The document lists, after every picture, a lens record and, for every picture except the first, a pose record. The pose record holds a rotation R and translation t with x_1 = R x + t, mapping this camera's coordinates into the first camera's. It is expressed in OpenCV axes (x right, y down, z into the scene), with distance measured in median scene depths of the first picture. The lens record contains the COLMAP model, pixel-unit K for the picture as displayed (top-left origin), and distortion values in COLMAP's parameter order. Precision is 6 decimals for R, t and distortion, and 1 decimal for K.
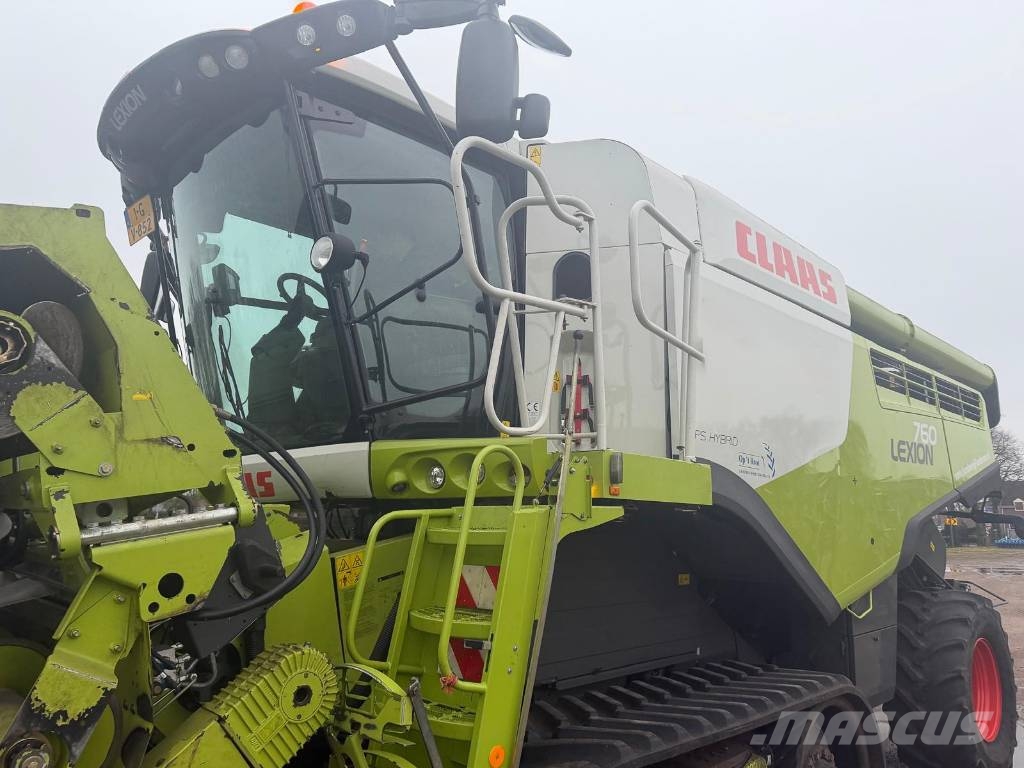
lens RADIAL K [[703.6, 0, 526.1], [0, 703.6, 383.4], [0, 0, 1]] dist [0.046354, -0.004072]
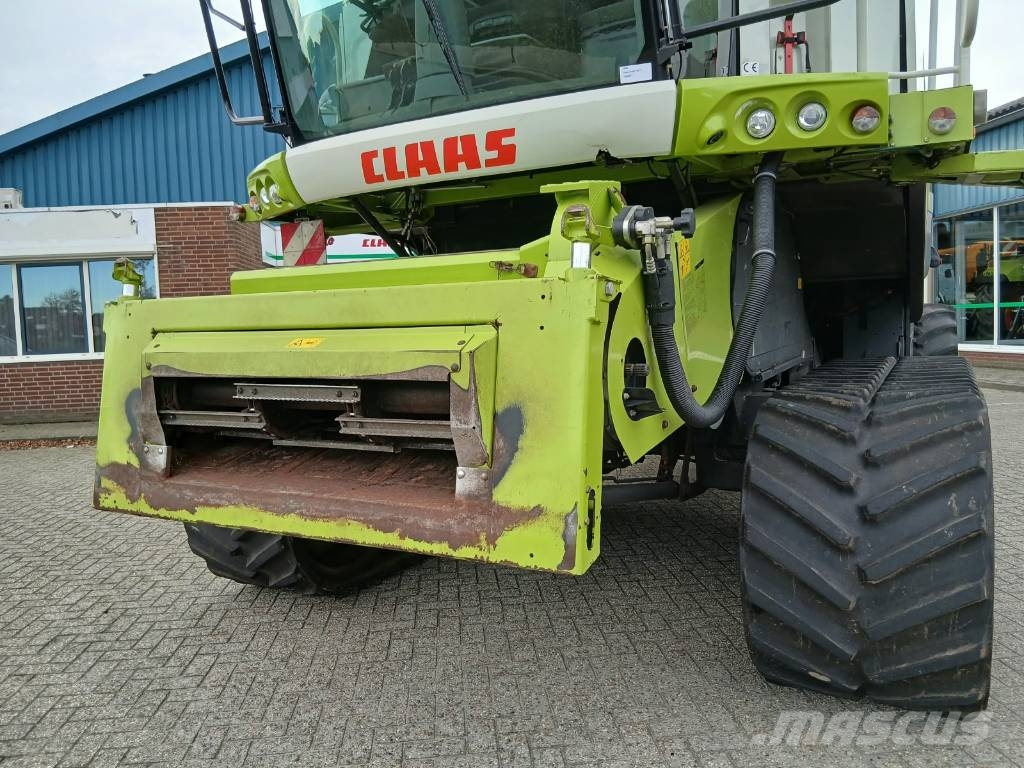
lens RADIAL K [[762.5, 0, 509.9], [0, 762.5, 379.8], [0, 0, 1]] dist [0.111653, -0.209323]
pose [[0.952330, -0.079330, 0.294573, -0.681279], [-0.003416, 0.962765, 0.270319, 0.173104], [-0.305049, -0.258439, 0.916599, 0.174135]]
